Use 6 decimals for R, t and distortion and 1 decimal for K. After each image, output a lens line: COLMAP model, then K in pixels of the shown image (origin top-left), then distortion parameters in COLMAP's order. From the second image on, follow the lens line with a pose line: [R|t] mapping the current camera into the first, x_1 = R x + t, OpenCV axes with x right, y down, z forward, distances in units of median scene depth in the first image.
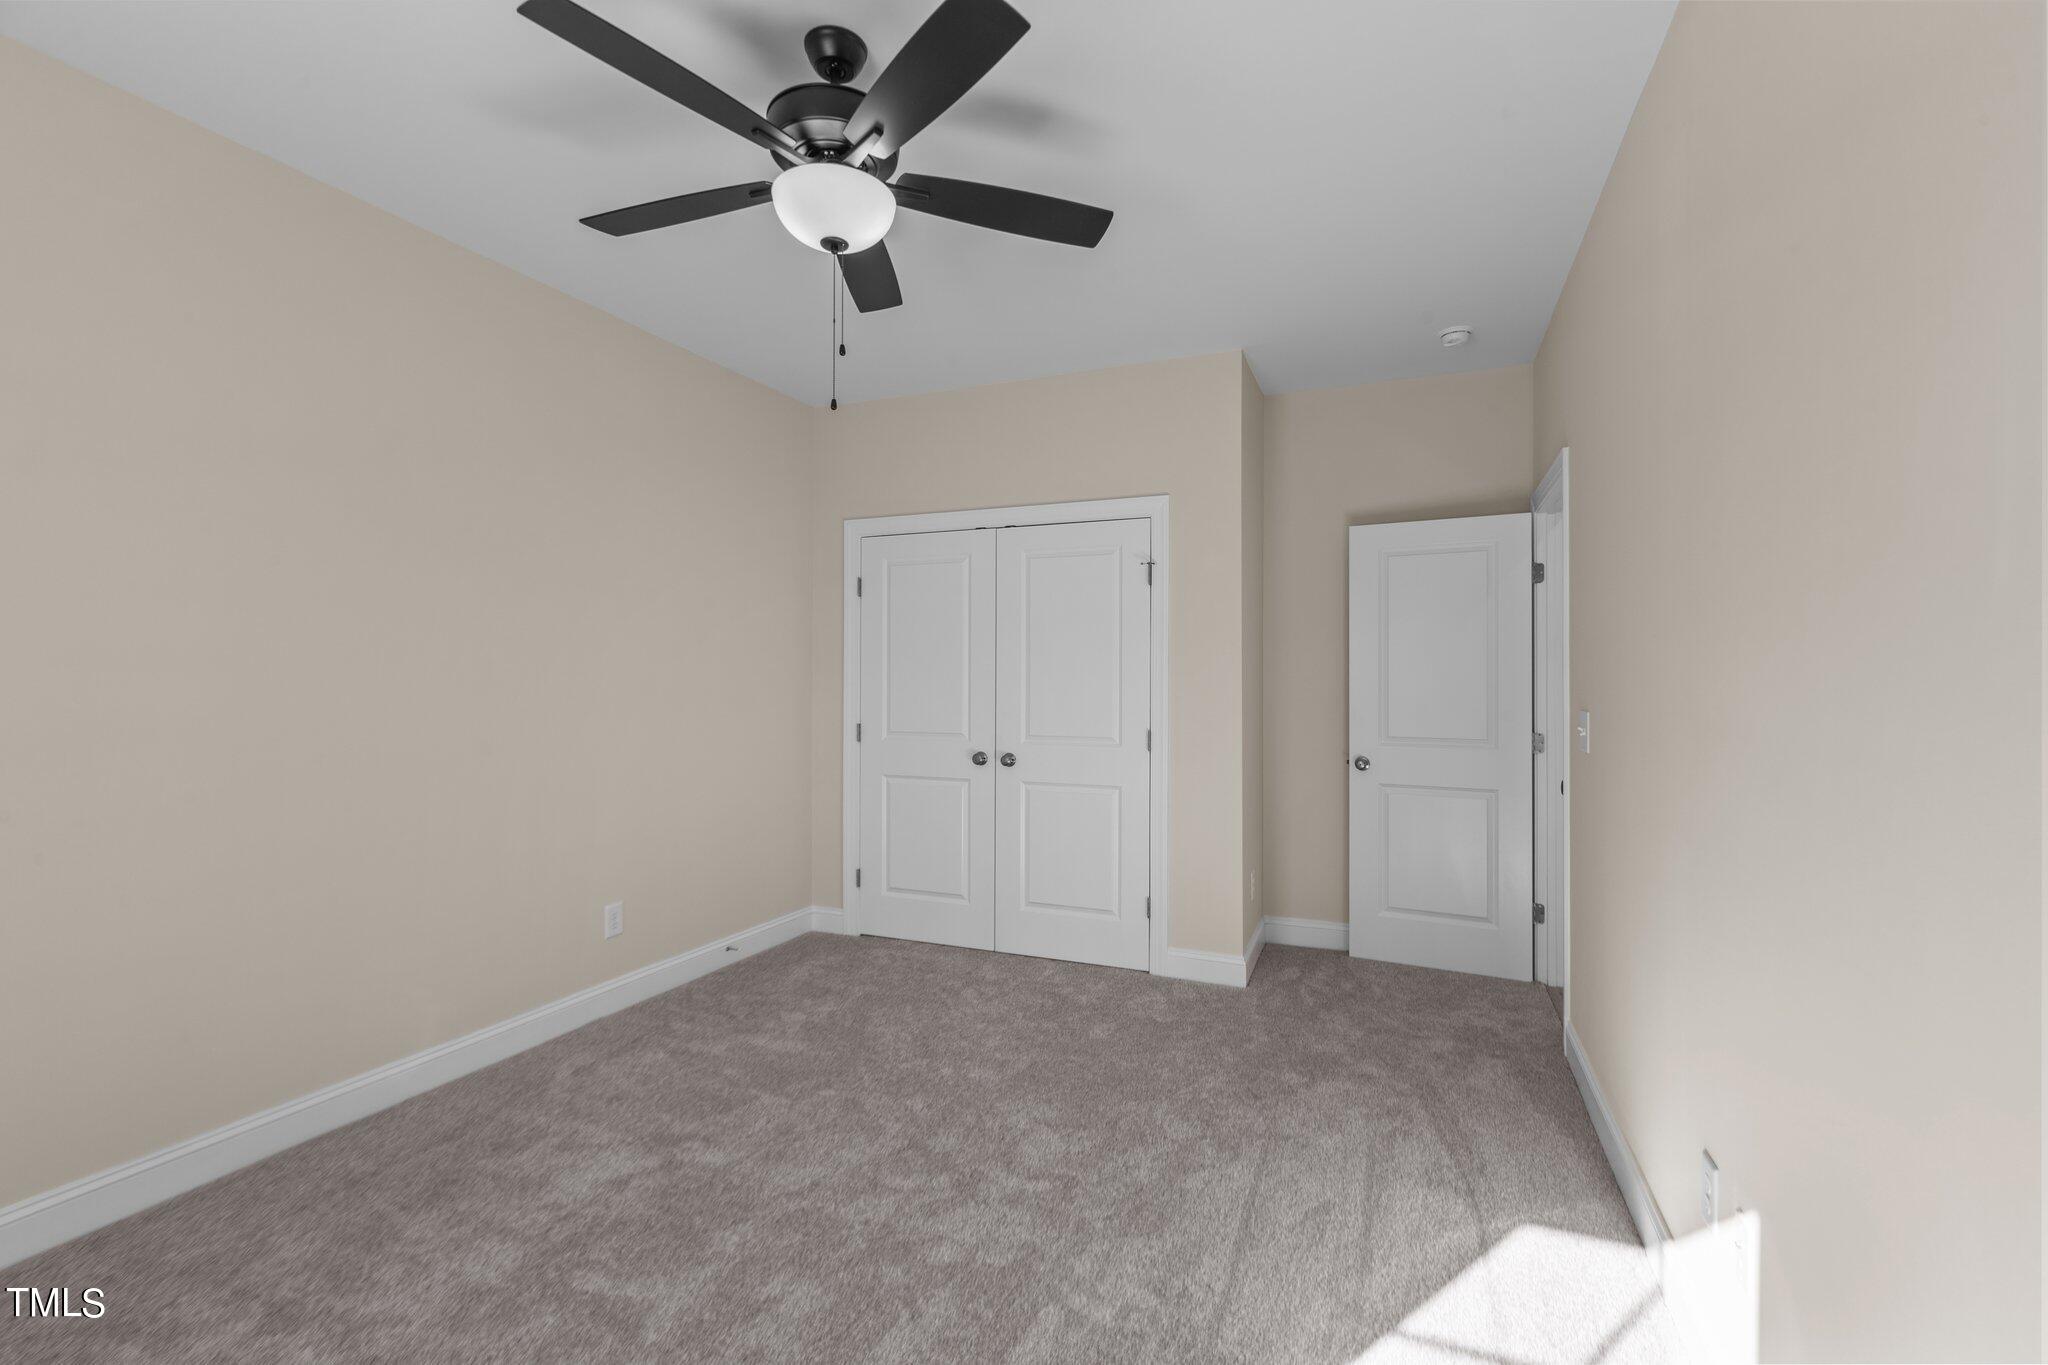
lens RADIAL K [[922.5, 0, 1024.9], [0, 922.5, 686.8], [0, 0, 1]] dist [0.000517, -0.000244]
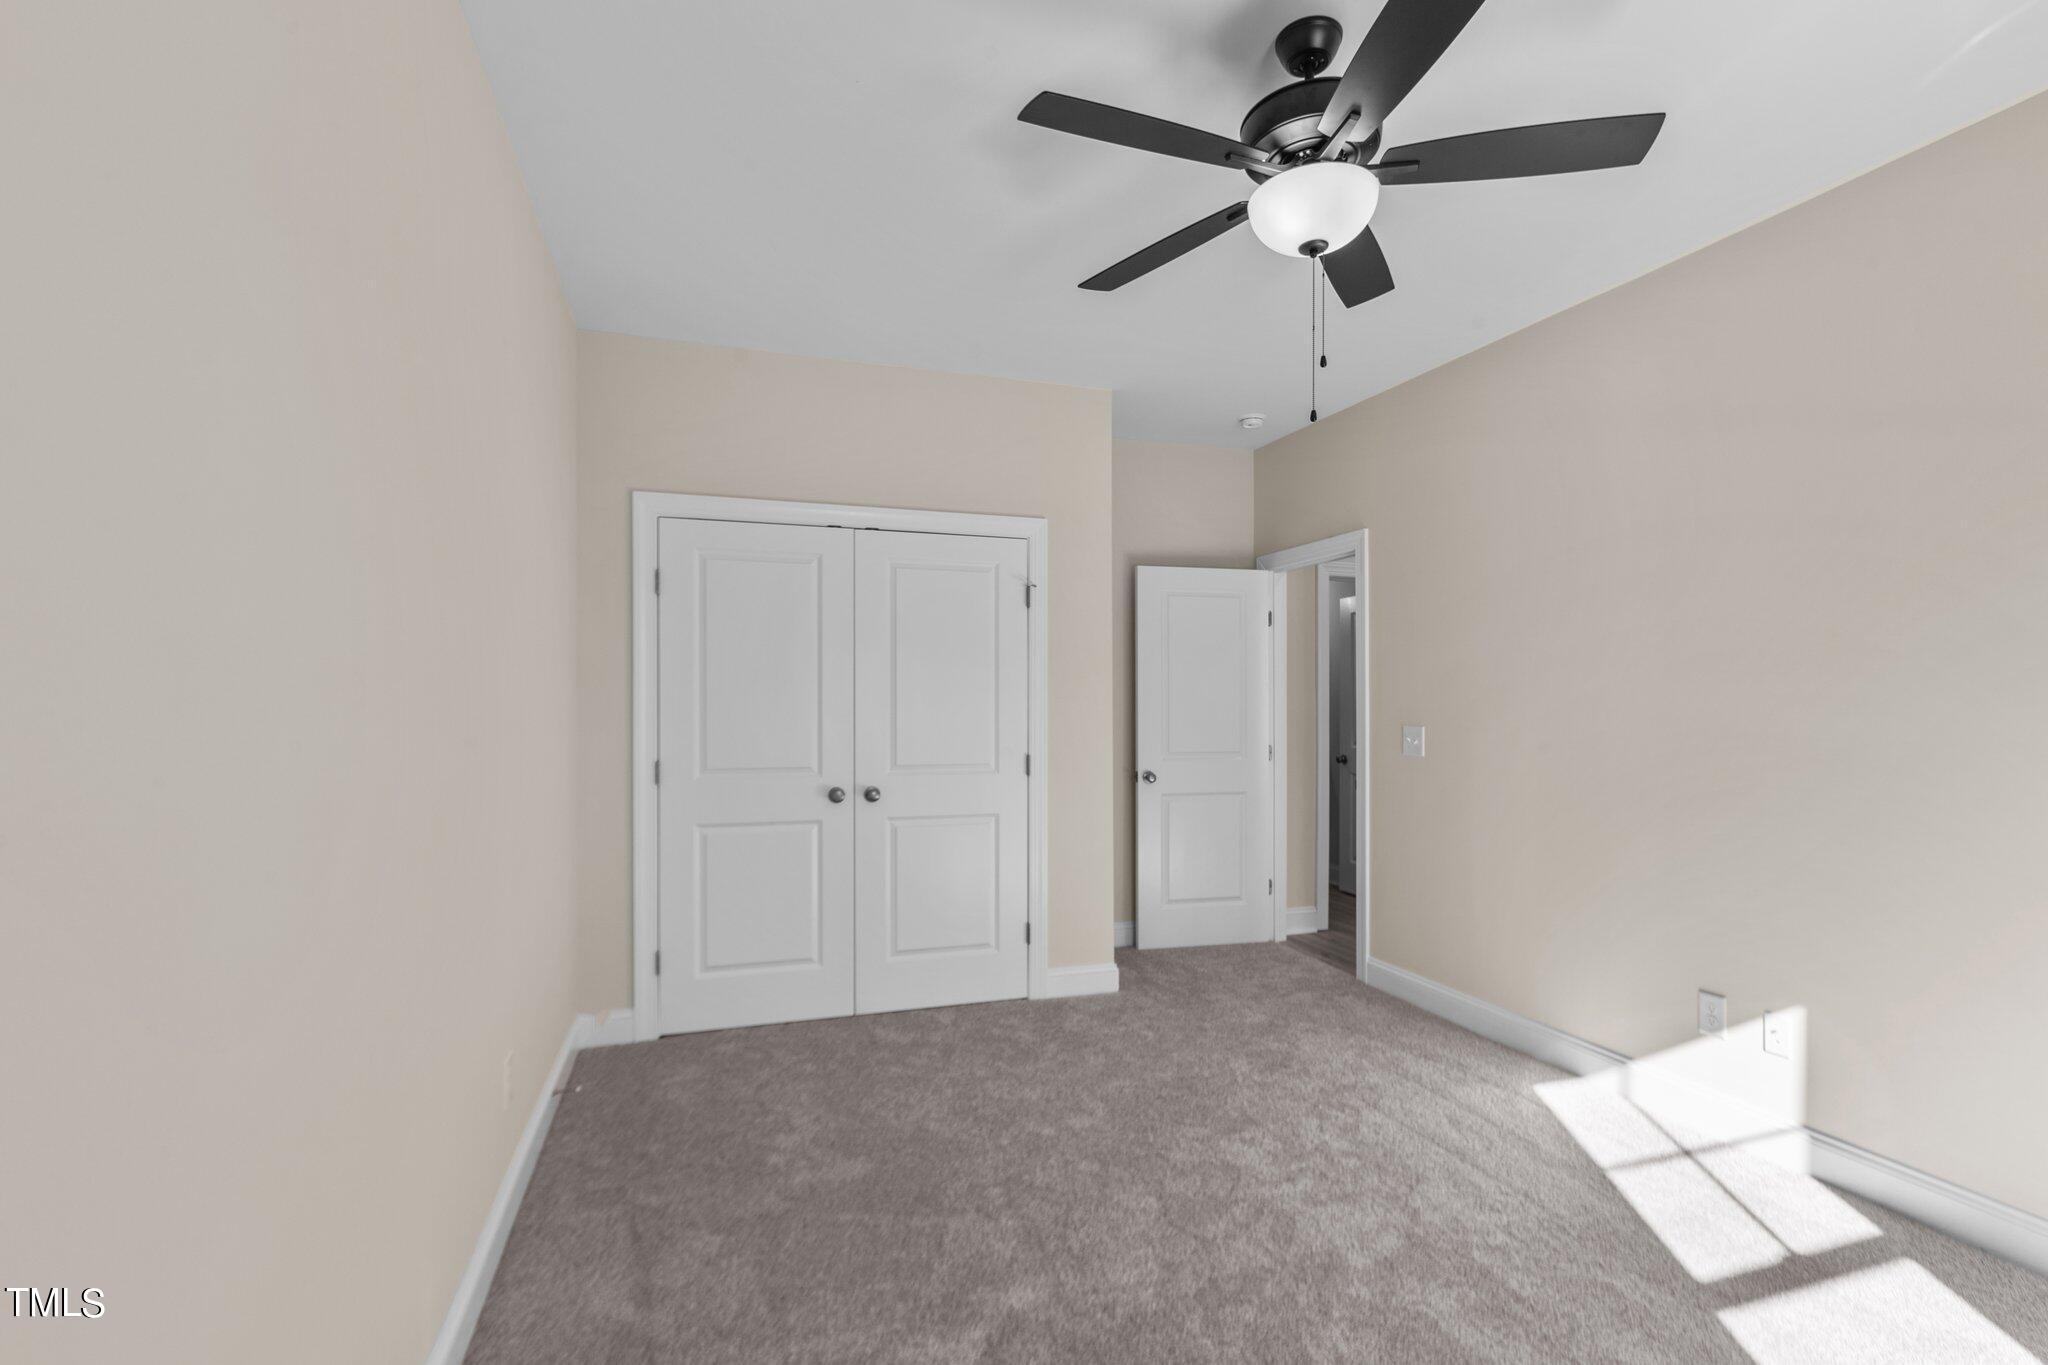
lens RADIAL K [[961.1, 0, 1037.4], [0, 961.1, 717.8], [0, 0, 1]] dist [-0.002389, -0.000043]
pose [[0.738721, -0.011091, 0.673920, -0.552058], [0.005144, 0.999928, 0.010817, -0.003042], [-0.673991, -0.004524, 0.738726, 0.231327]]
